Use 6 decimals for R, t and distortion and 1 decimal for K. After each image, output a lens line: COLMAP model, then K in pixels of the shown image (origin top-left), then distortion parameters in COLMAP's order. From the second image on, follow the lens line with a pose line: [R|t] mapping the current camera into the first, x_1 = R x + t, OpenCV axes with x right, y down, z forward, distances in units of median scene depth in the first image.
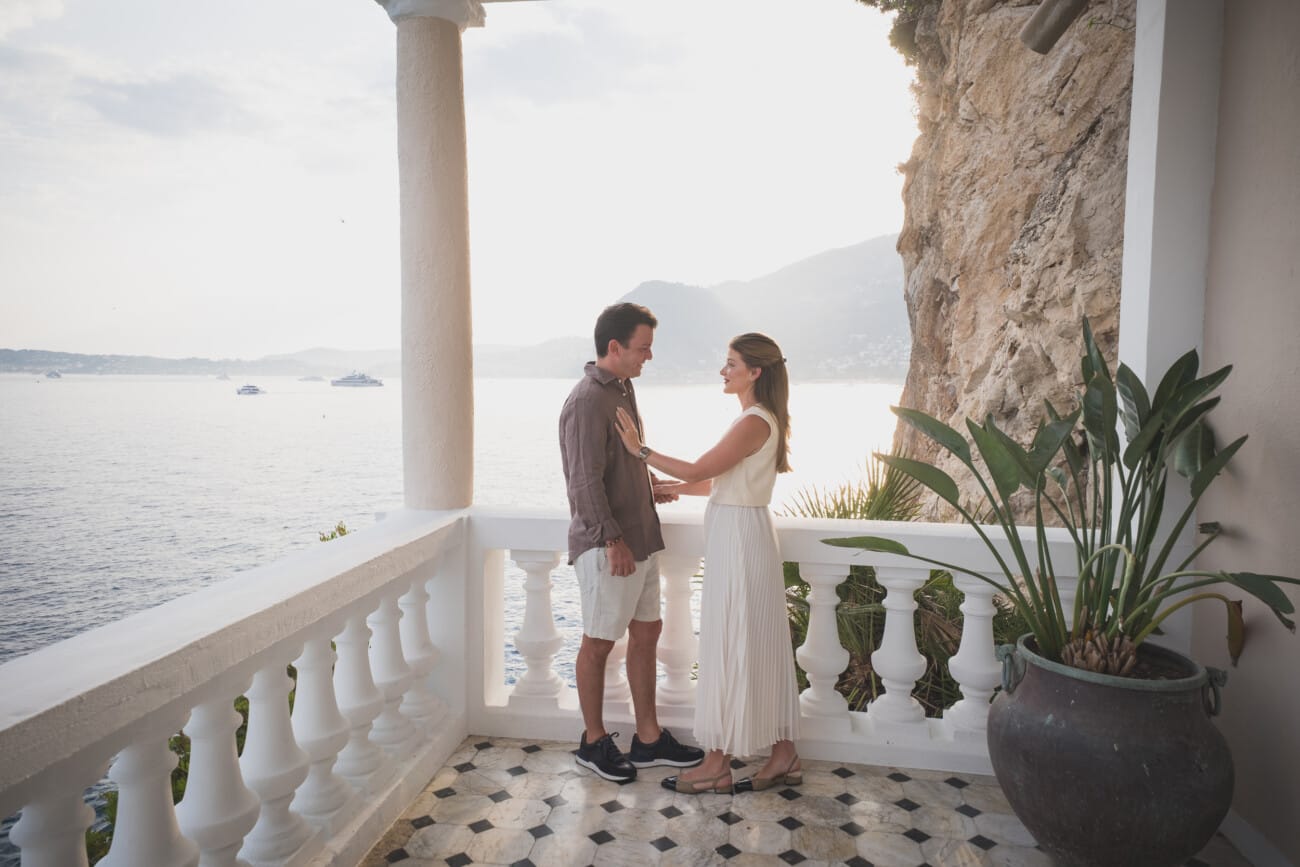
lens RADIAL K [[879.2, 0, 656.7], [0, 879.2, 429.4], [0, 0, 1]] dist [0.050569, -0.001158]
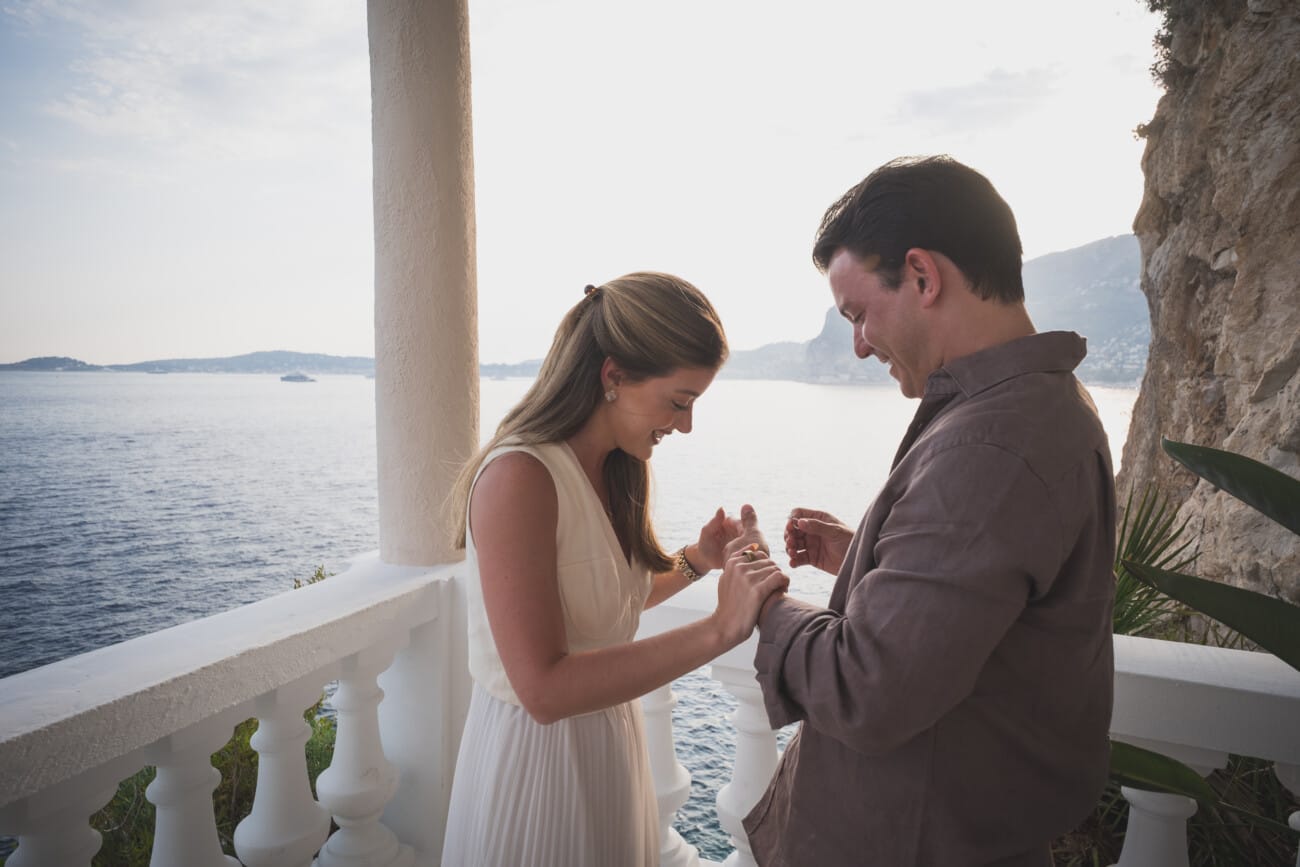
lens RADIAL K [[815.7, 0, 665.1], [0, 815.7, 433.0], [0, 0, 1]] dist [0.002068, 0.022843]
pose [[0.970714, 0.021437, -0.239278, 0.083274], [-0.019760, 0.999761, 0.009405, -0.020069], [0.239423, -0.004401, 0.970905, 0.377794]]
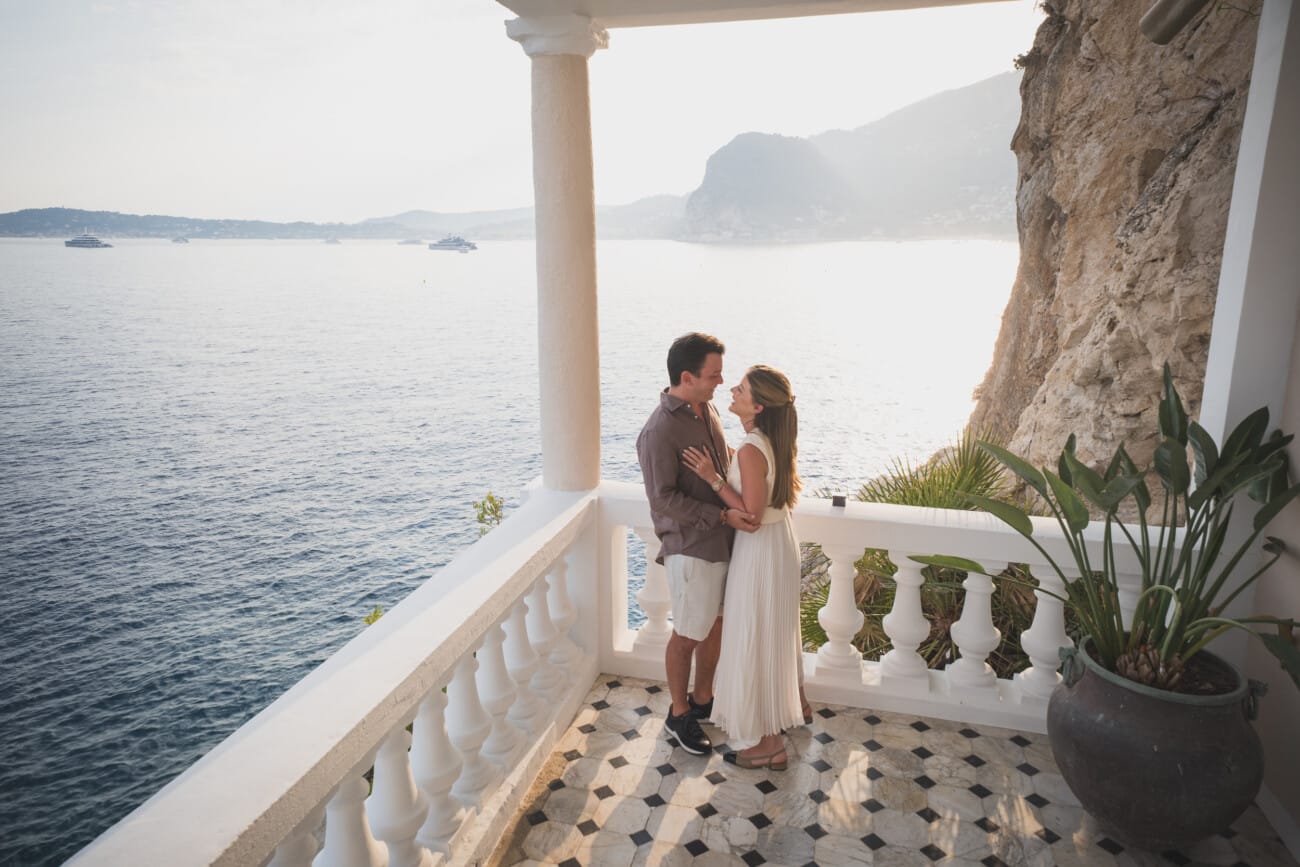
lens RADIAL K [[879.2, 0, 656.7], [0, 879.2, 429.4], [0, 0, 1]] dist [0.050569, -0.001158]
pose [[0.994464, 0.015432, -0.103937, -0.016165], [0.000756, 0.988080, 0.153939, -0.150284], [0.105073, -0.153165, 0.982599, -0.104787]]
